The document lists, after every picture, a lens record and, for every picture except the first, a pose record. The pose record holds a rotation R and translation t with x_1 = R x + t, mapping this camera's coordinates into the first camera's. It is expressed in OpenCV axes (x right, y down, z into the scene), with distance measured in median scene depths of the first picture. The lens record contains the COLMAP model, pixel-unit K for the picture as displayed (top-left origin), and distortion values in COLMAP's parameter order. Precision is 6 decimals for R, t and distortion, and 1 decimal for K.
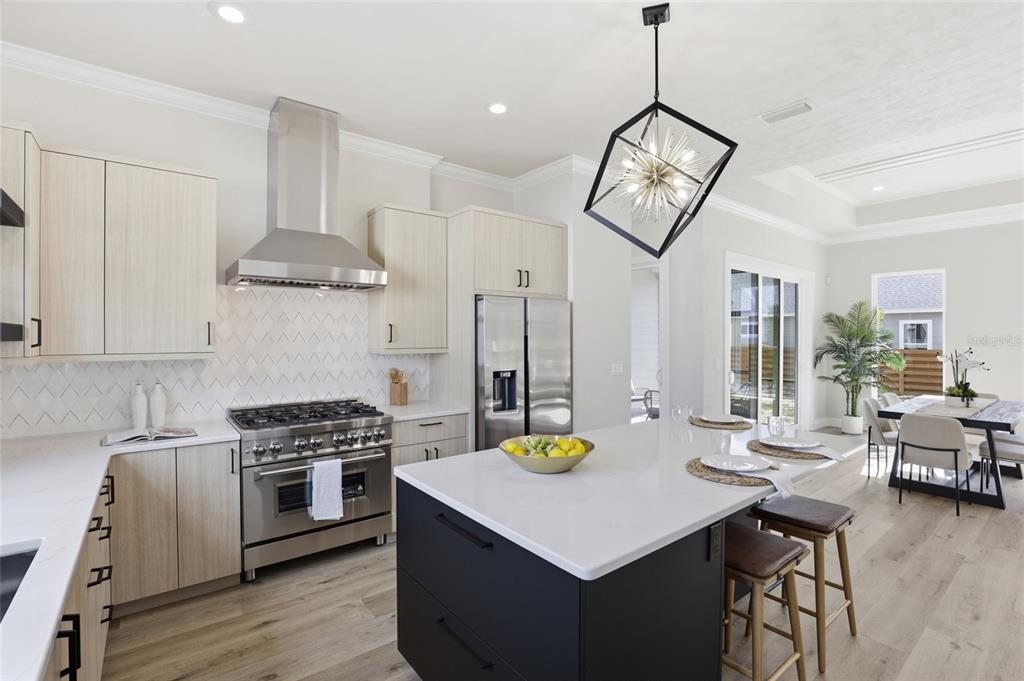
lens RADIAL K [[471.1, 0, 509.3], [0, 471.1, 343.4], [0, 0, 1]] dist [-0.028951, 0.001103]
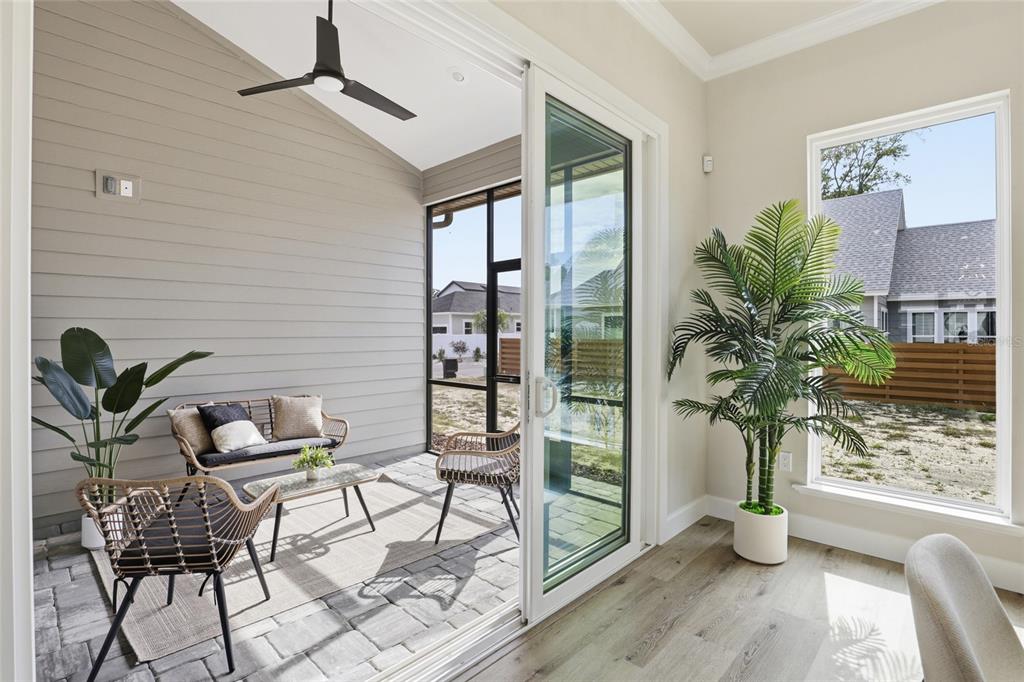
lens RADIAL K [[471.1, 0, 512.6], [0, 471.1, 341.6], [0, 0, 1]] dist [-0.028951, 0.001103]
pose [[0.990864, -0.001741, 0.134856, 0.492001], [0.001921, 0.999997, -0.001206, 0.023763], [-0.134853, 0.001454, 0.990864, 0.655921]]
